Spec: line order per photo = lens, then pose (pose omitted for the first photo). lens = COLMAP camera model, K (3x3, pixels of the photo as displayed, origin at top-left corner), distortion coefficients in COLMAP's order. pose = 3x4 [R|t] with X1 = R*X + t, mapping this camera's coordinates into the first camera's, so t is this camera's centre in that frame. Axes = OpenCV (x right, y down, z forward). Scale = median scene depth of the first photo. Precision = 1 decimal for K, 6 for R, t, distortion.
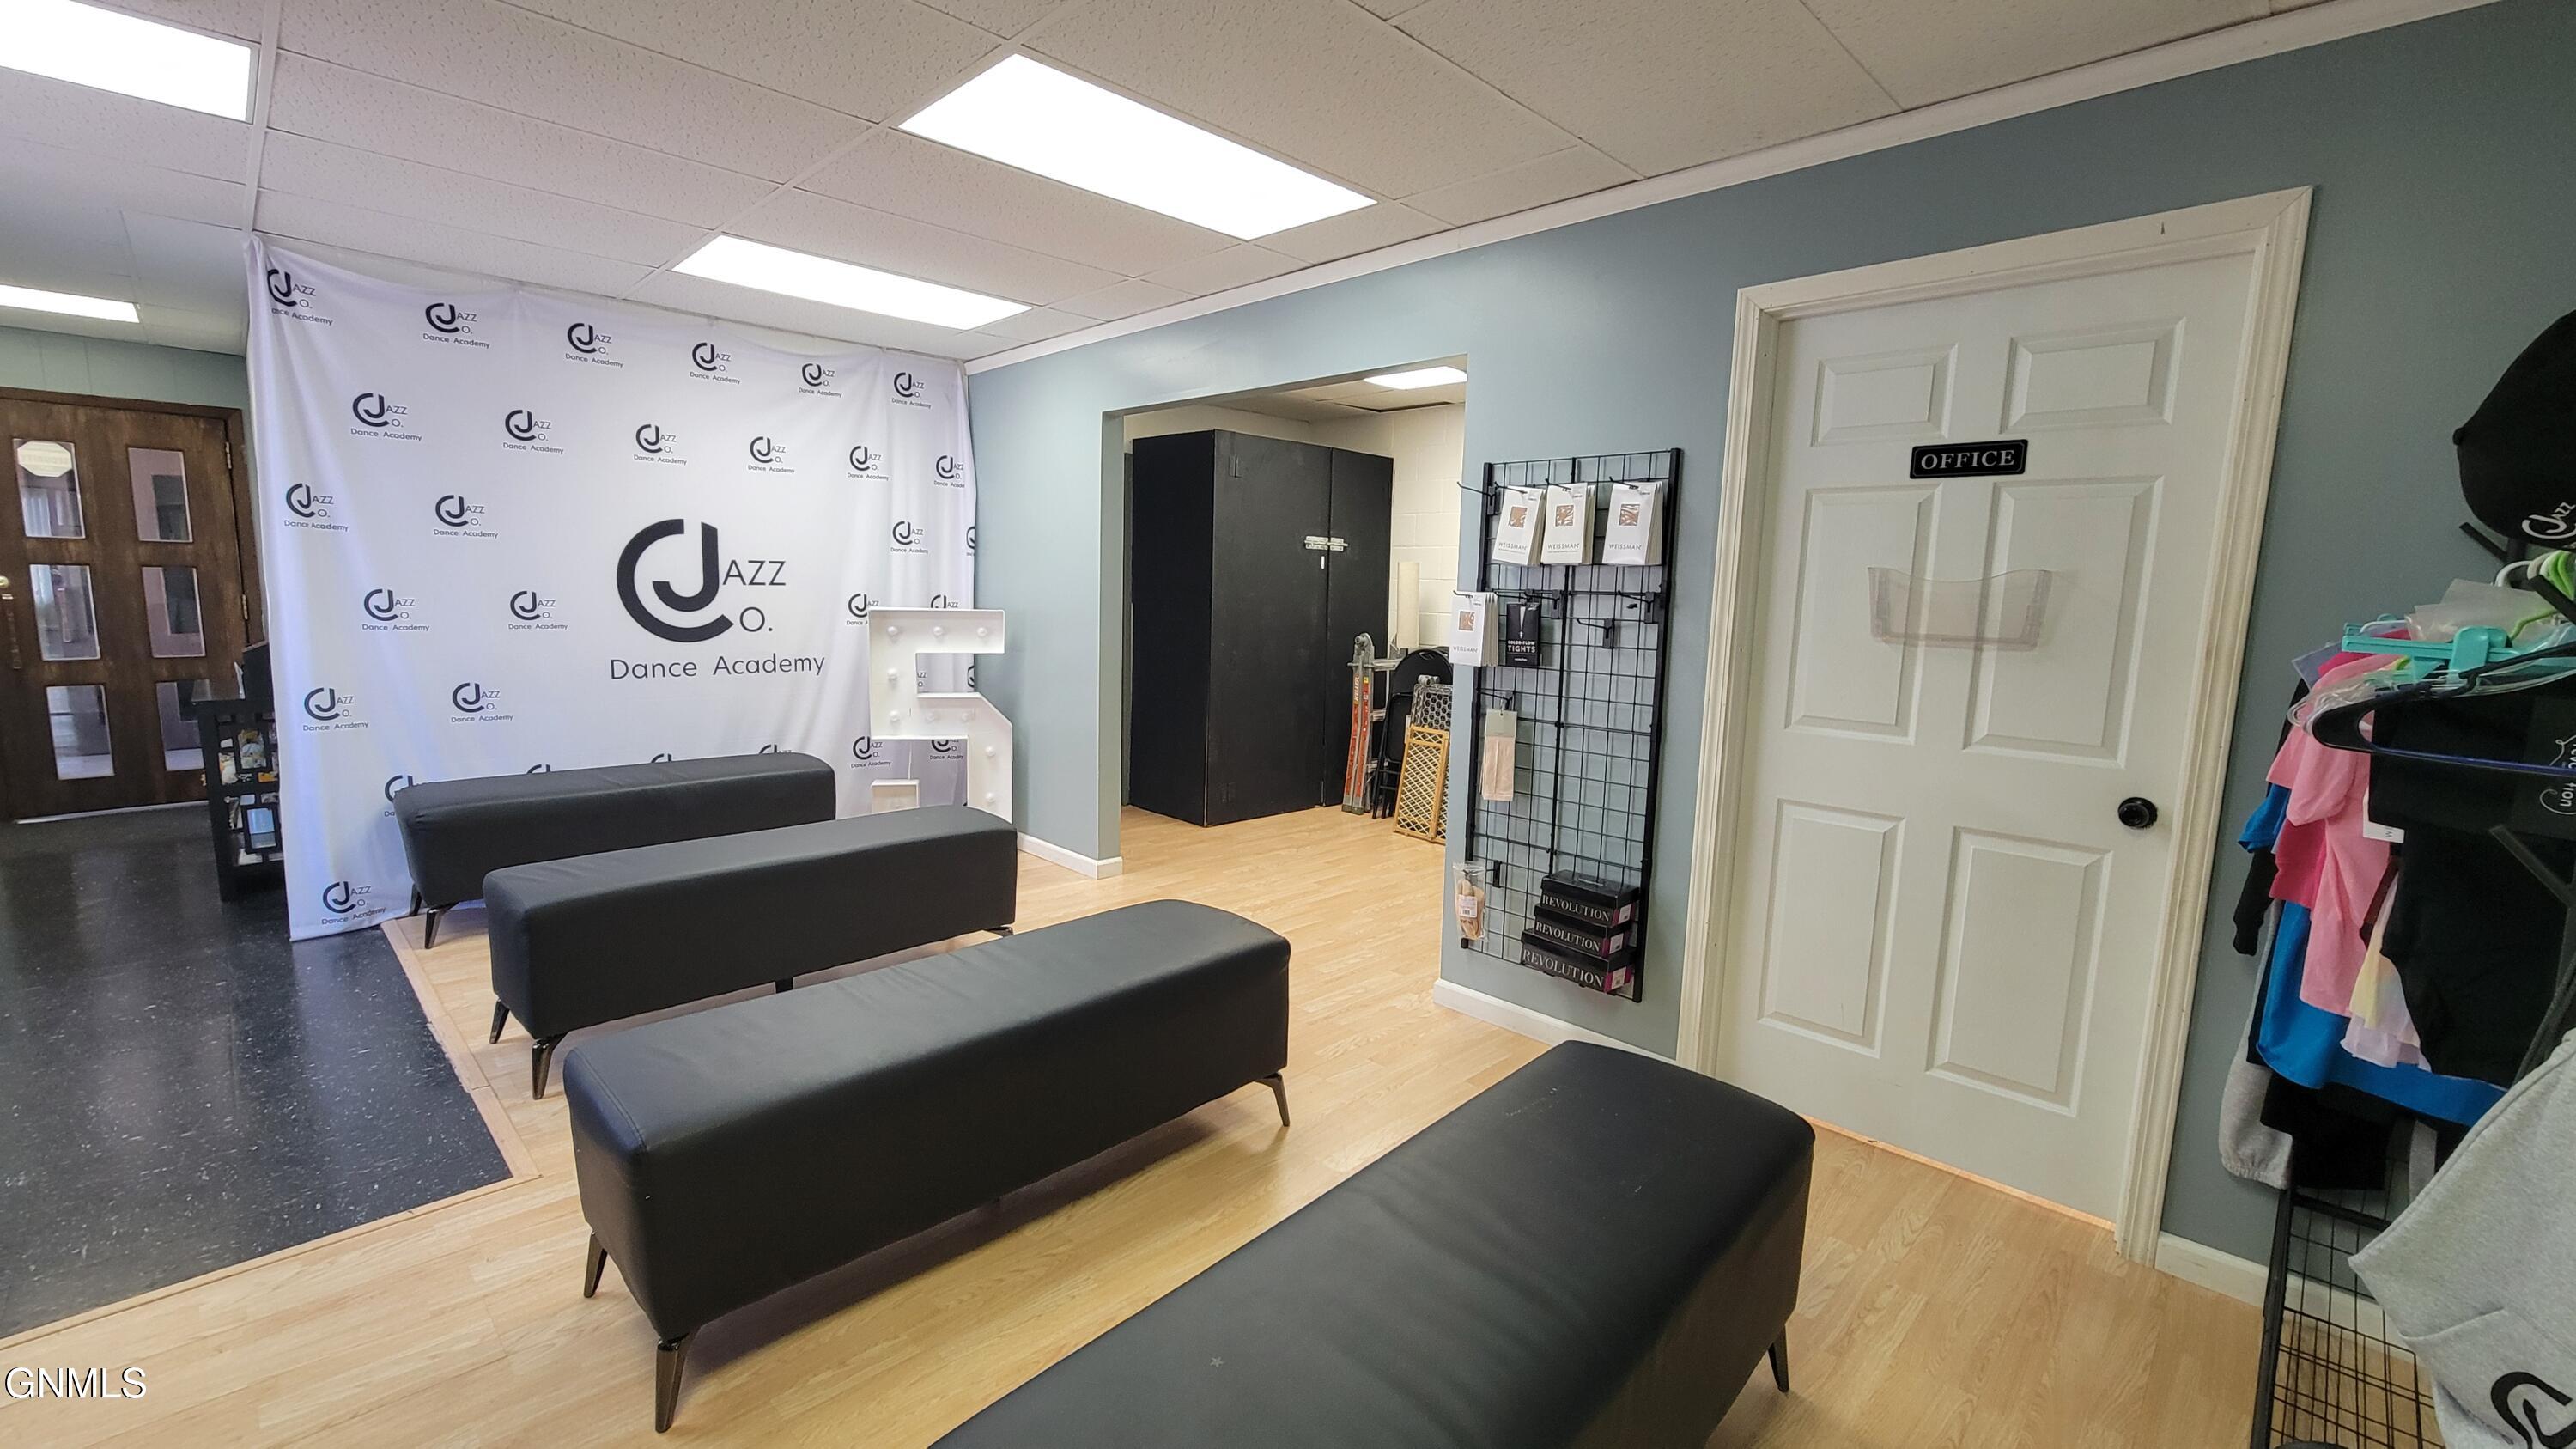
lens RADIAL K [[1064.5, 0, 1288.0], [0, 1064.5, 724.5], [0, 0, 1]] dist [-0.000674, -0.000245]
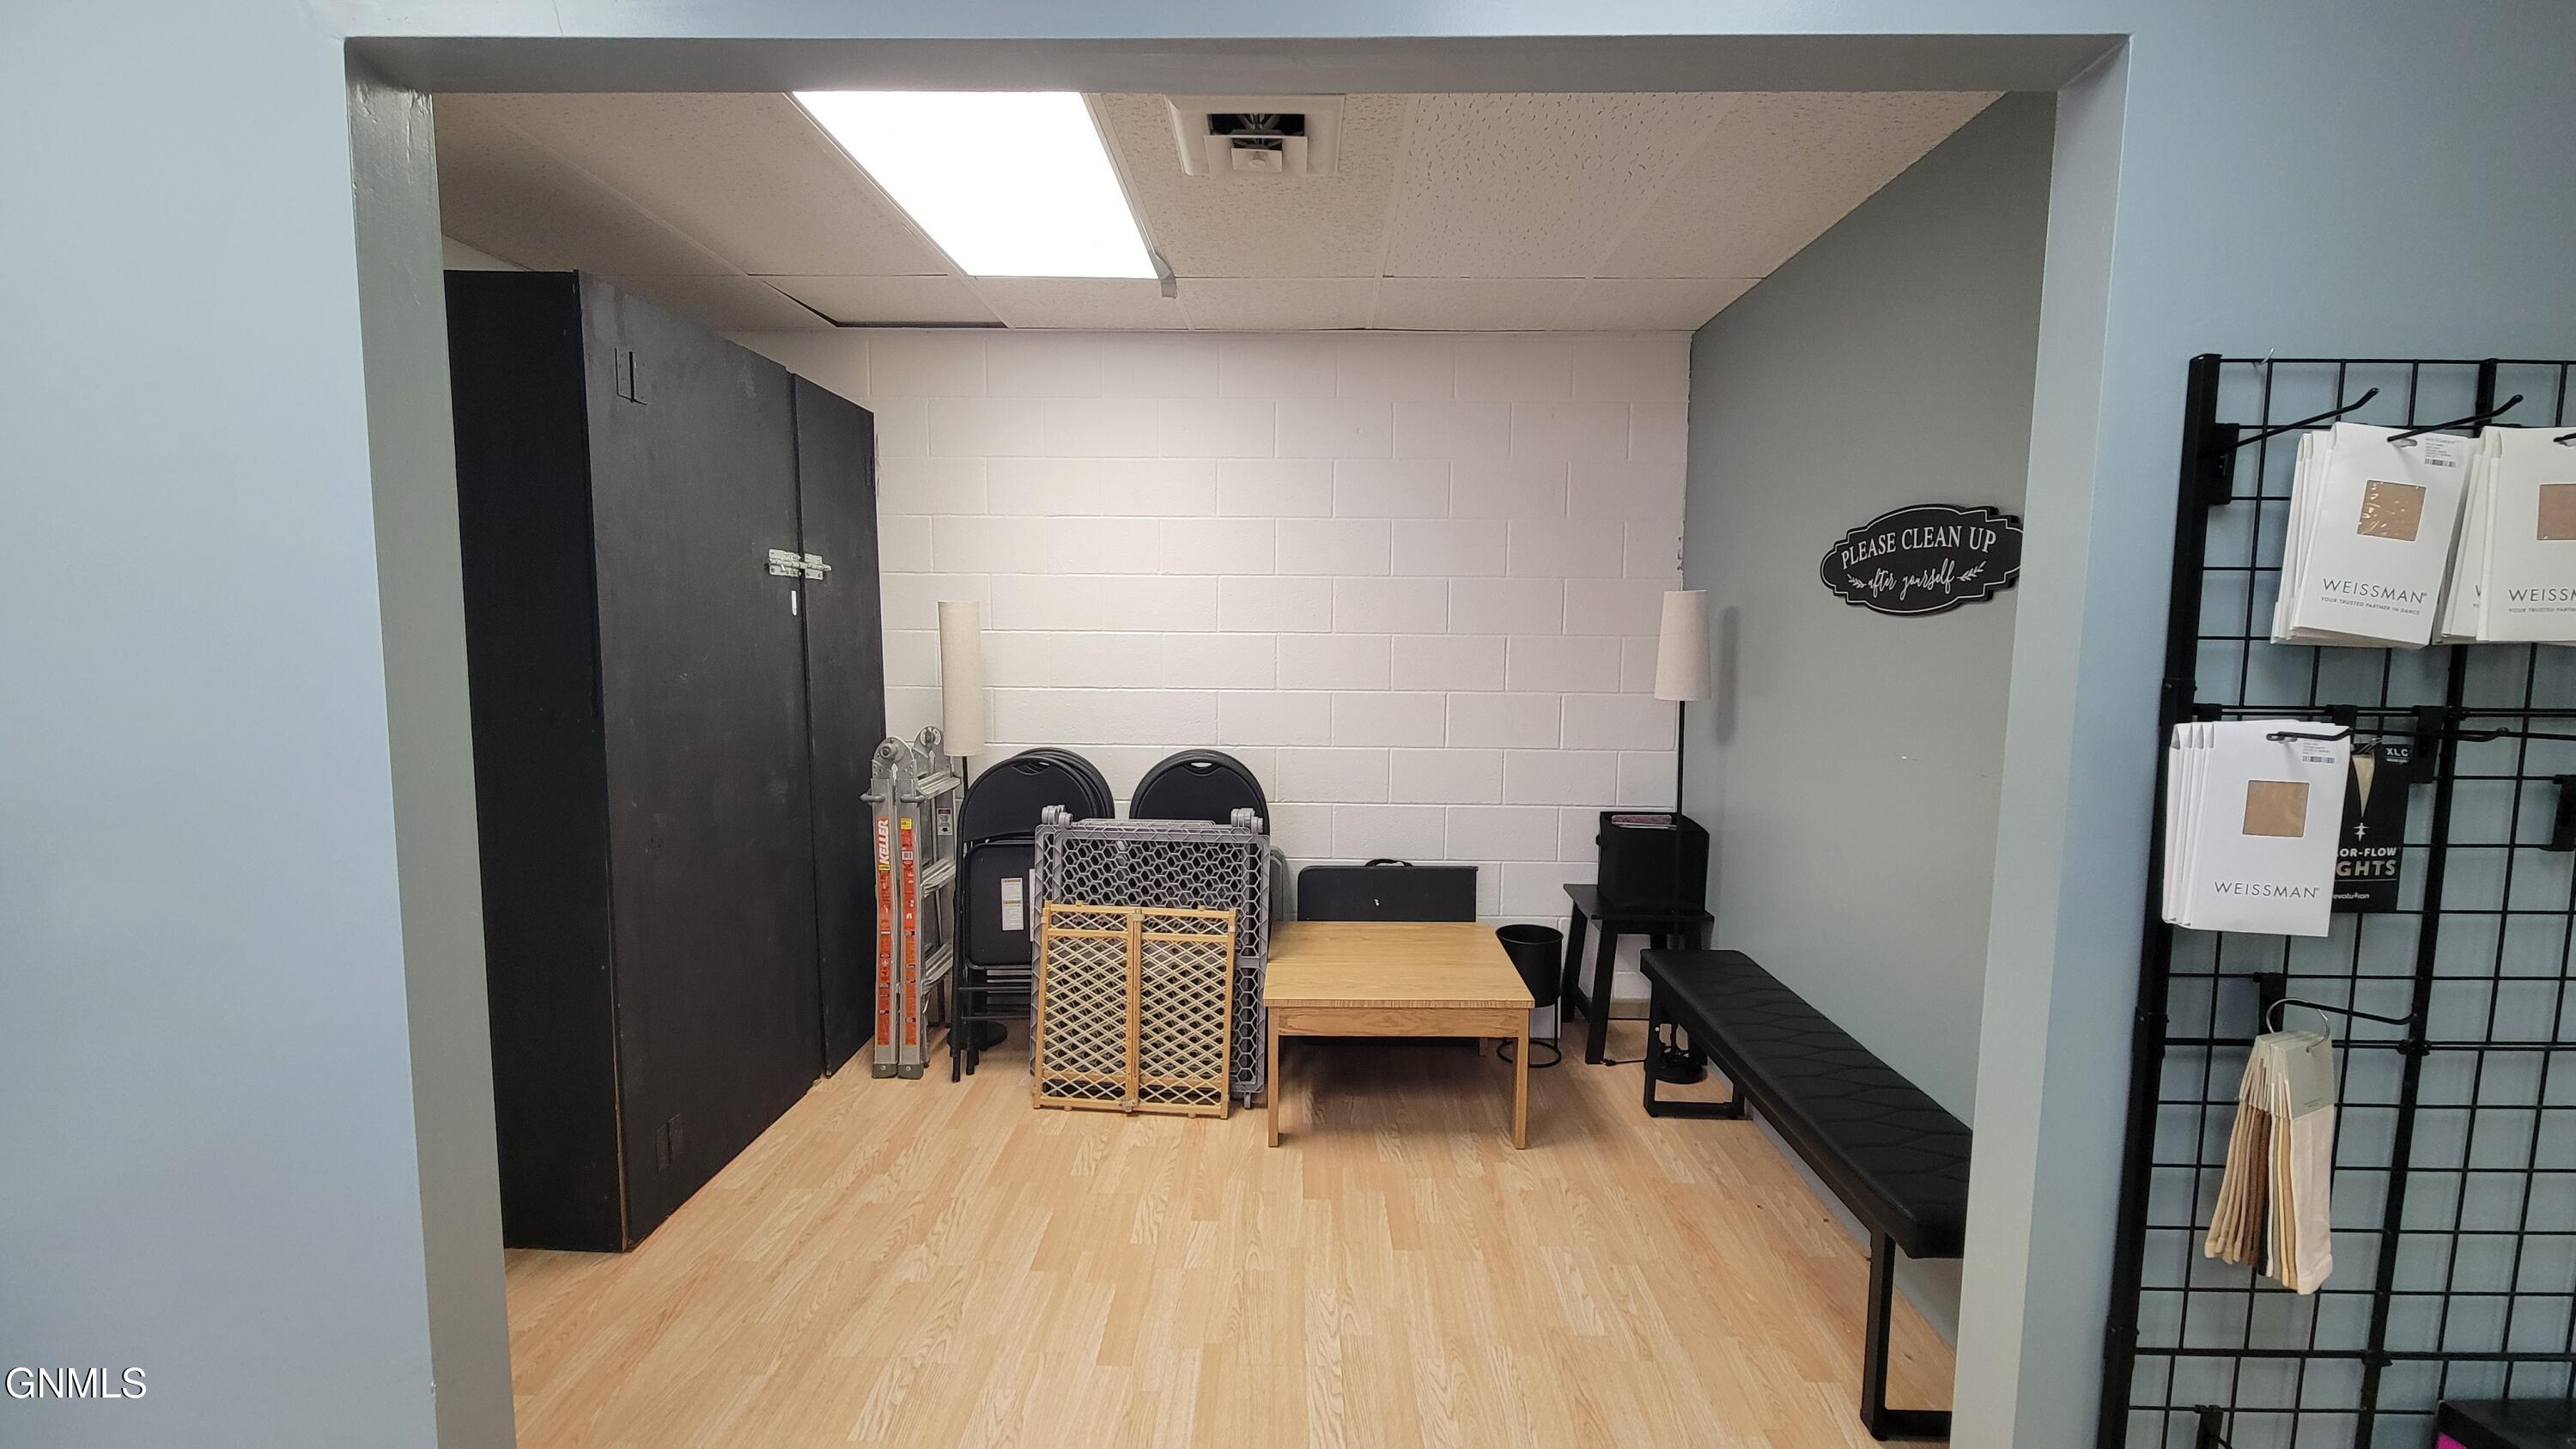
lens RADIAL K [[1050.6, 0, 1291.4], [0, 1050.6, 727.1], [0, 0, 1]] dist [0.001366, -0.002479]
pose [[0.719772, -0.089189, 0.688457, -0.186167], [0.101611, 0.994567, 0.022613, -0.105608], [-0.686734, 0.053679, 0.724924, 0.628857]]
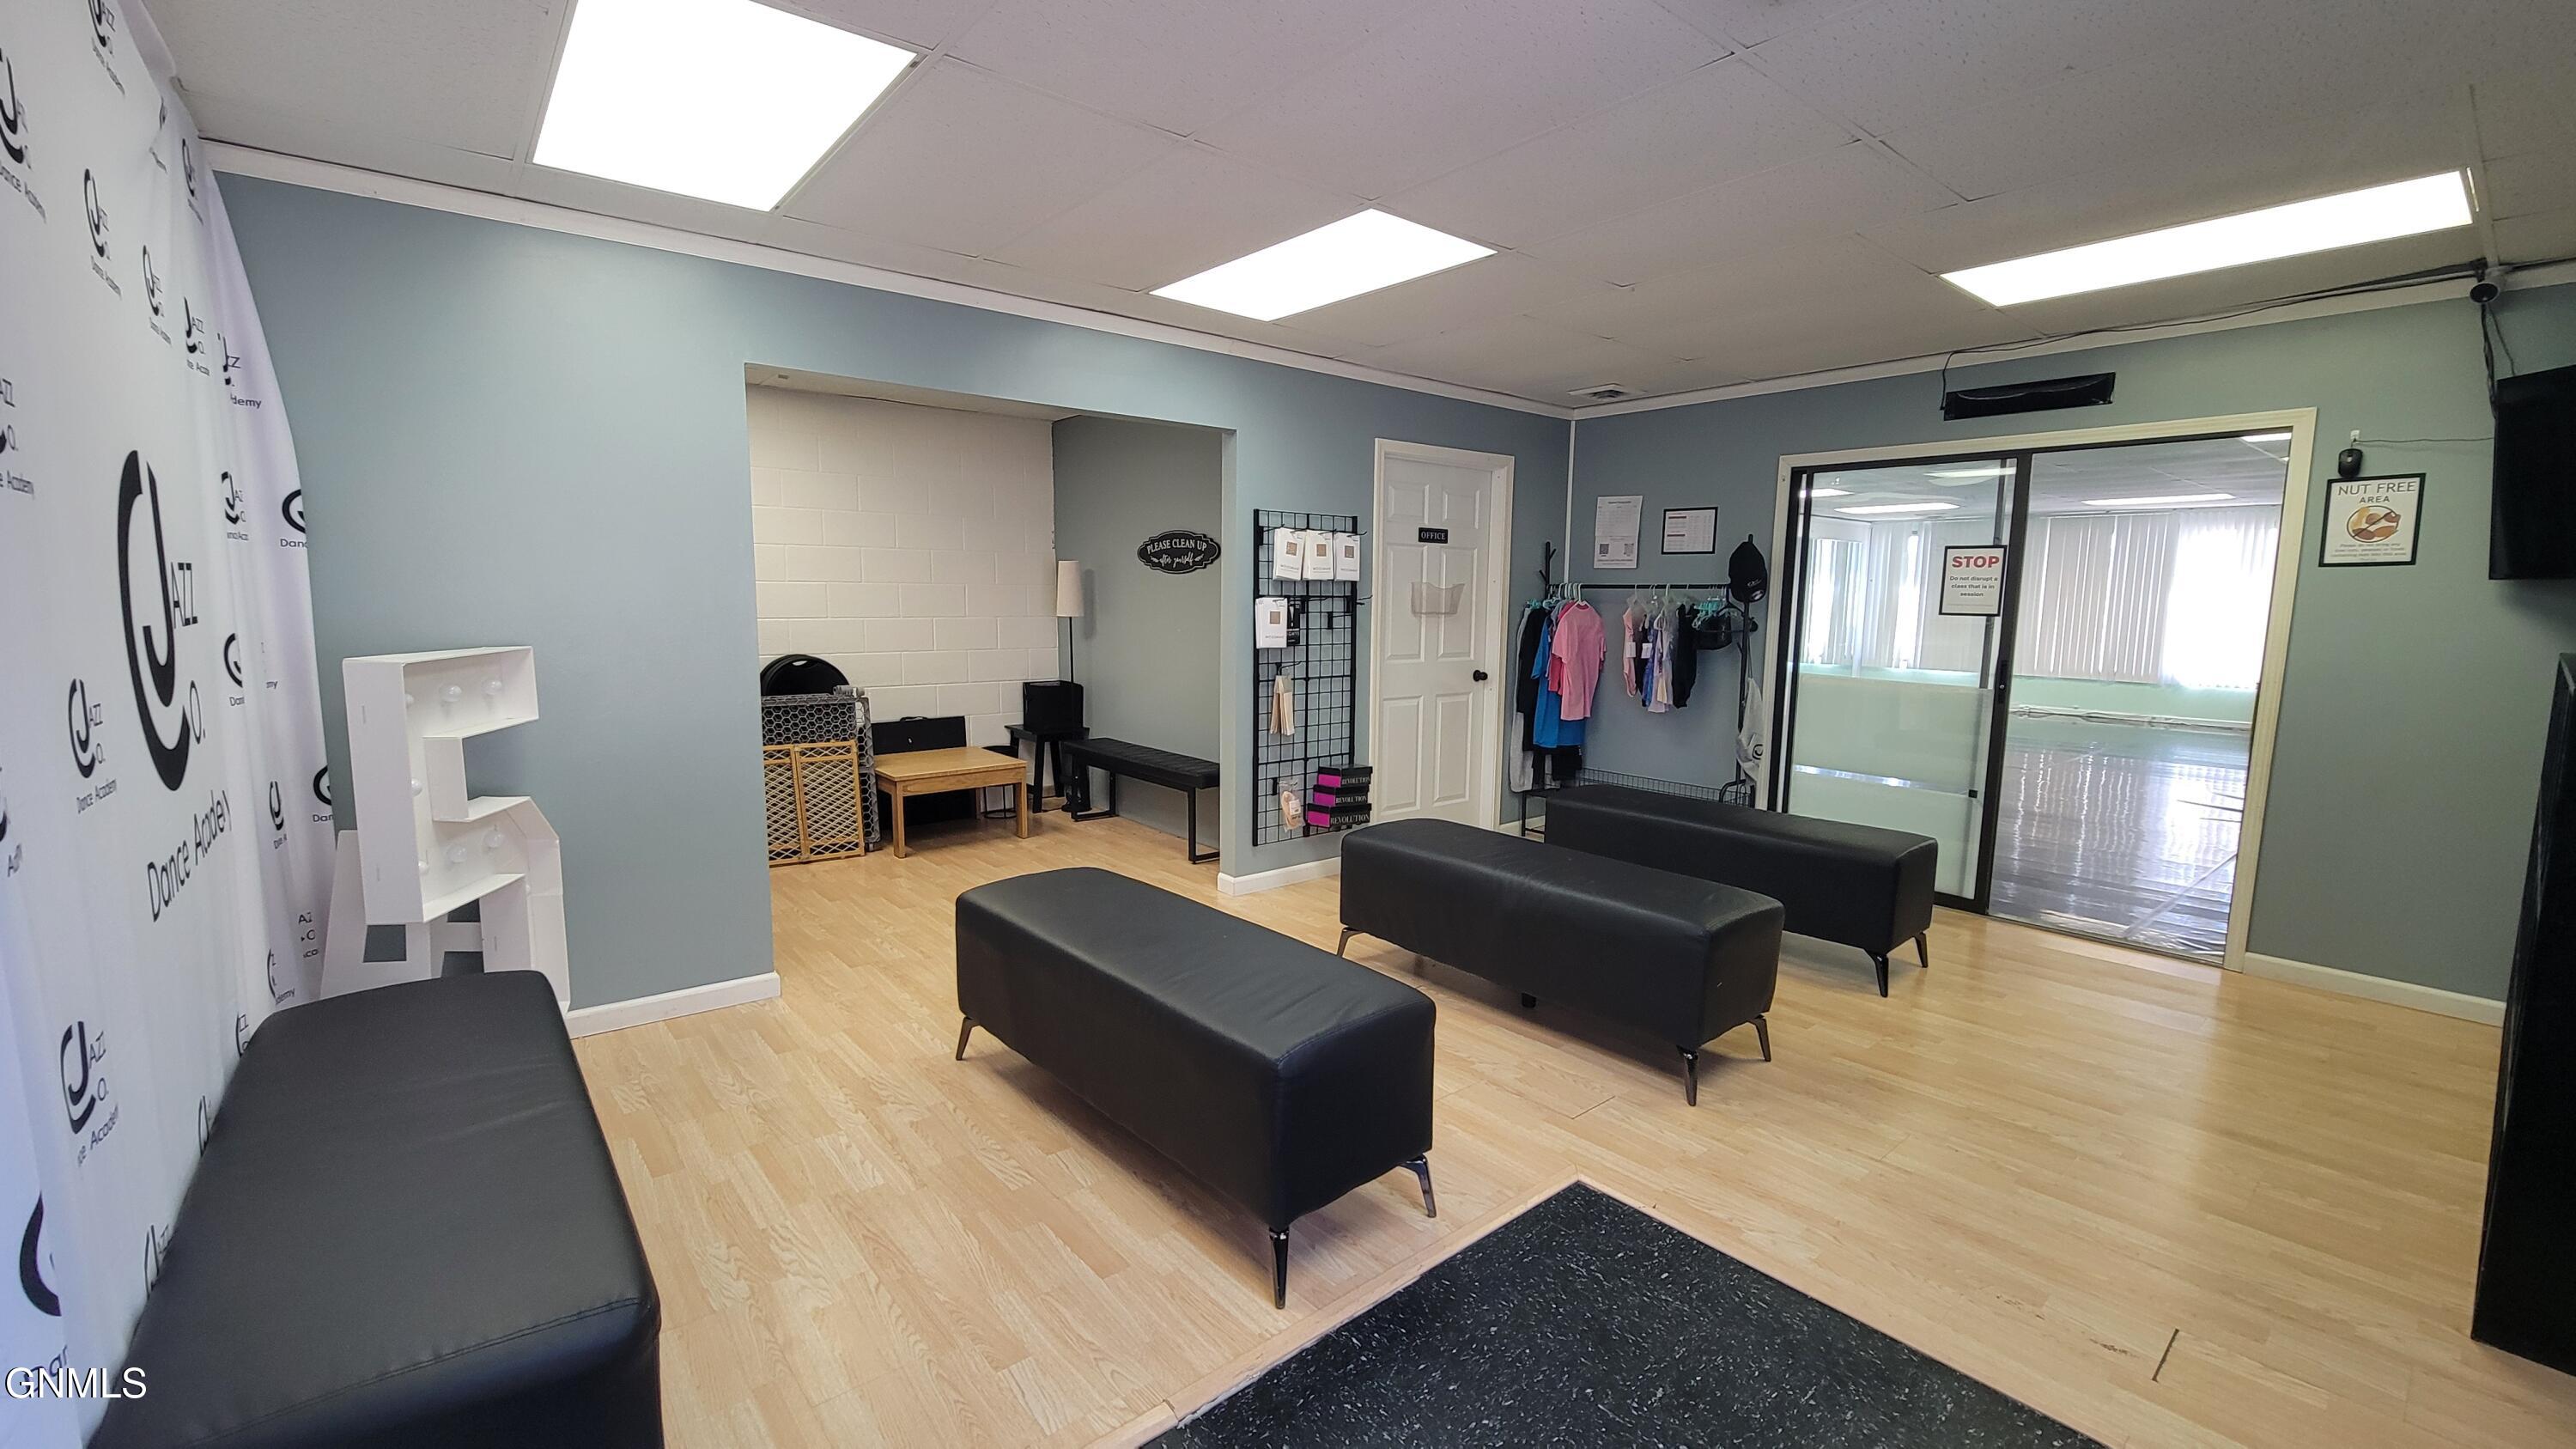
lens RADIAL K [[1050.6, 0, 1291.4], [0, 1050.6, 727.1], [0, 0, 1]] dist [0.001366, -0.002479]
pose [[0.089988, -0.152374, 0.984218, -0.832213], [0.123046, 0.982357, 0.140836, -0.097635], [-0.988313, 0.108431, 0.107149, 0.542498]]
